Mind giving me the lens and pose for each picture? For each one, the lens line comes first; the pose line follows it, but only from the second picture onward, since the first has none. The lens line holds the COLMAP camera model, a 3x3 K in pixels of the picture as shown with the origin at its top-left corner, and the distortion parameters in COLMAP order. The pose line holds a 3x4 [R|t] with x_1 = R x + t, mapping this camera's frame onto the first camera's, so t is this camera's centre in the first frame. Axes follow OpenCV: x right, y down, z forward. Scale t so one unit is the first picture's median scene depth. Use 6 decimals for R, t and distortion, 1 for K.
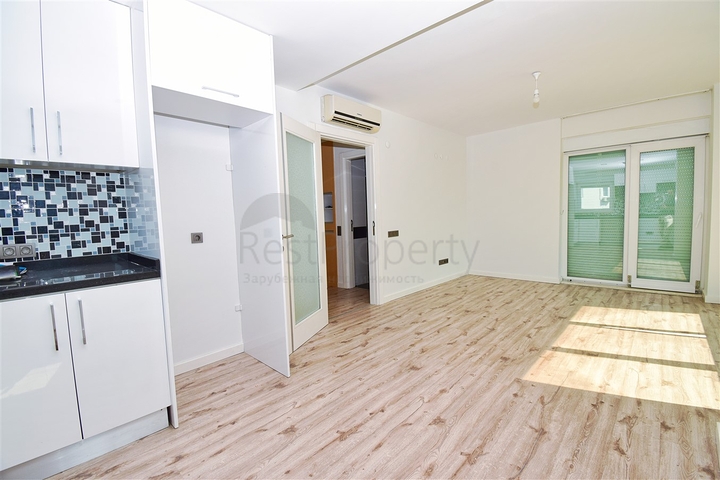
lens RADIAL K [[320.1, 0, 360.4], [0, 320.1, 237.8], [0, 0, 1]] dist [0.021782, -0.026781]
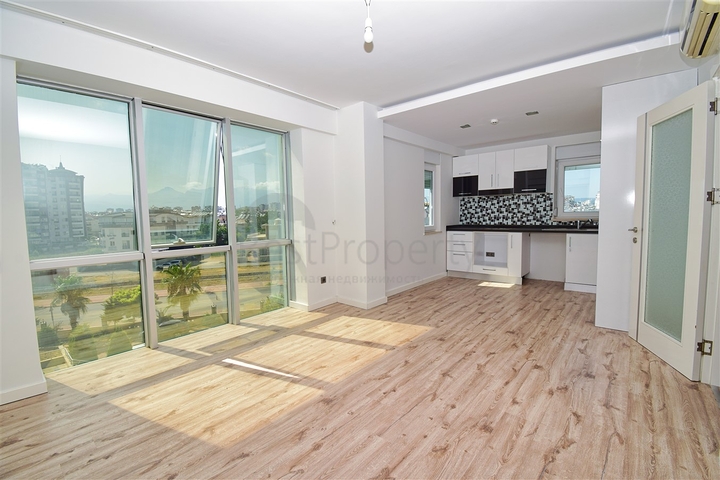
lens RADIAL K [[320.1, 0, 360.4], [0, 320.1, 237.8], [0, 0, 1]] dist [0.021782, -0.026781]
pose [[-0.997720, 0.053522, -0.041110, 0.733393], [0.046996, 0.988175, 0.145950, -0.177804], [0.048435, 0.143686, -0.988437, 1.987433]]
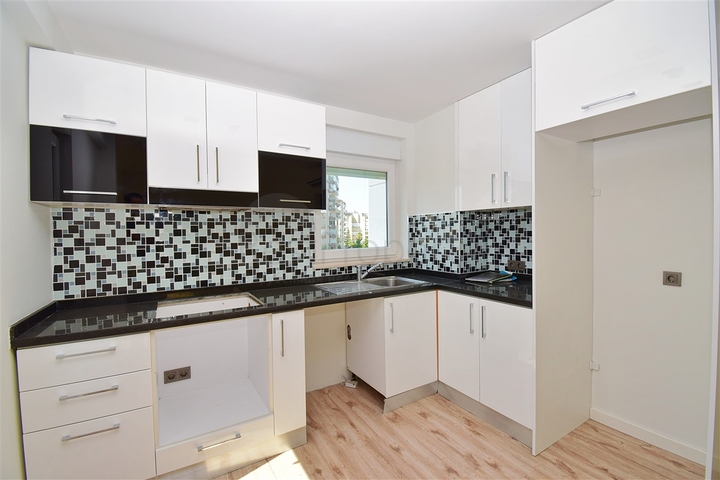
lens RADIAL K [[320.1, 0, 360.4], [0, 320.1, 237.8], [0, 0, 1]] dist [0.021782, -0.026781]
pose [[-0.266927, 0.051430, -0.962343, 0.365077], [-0.047777, 0.996641, 0.066515, -0.102215], [0.962532, 0.063732, -0.263573, 0.468127]]
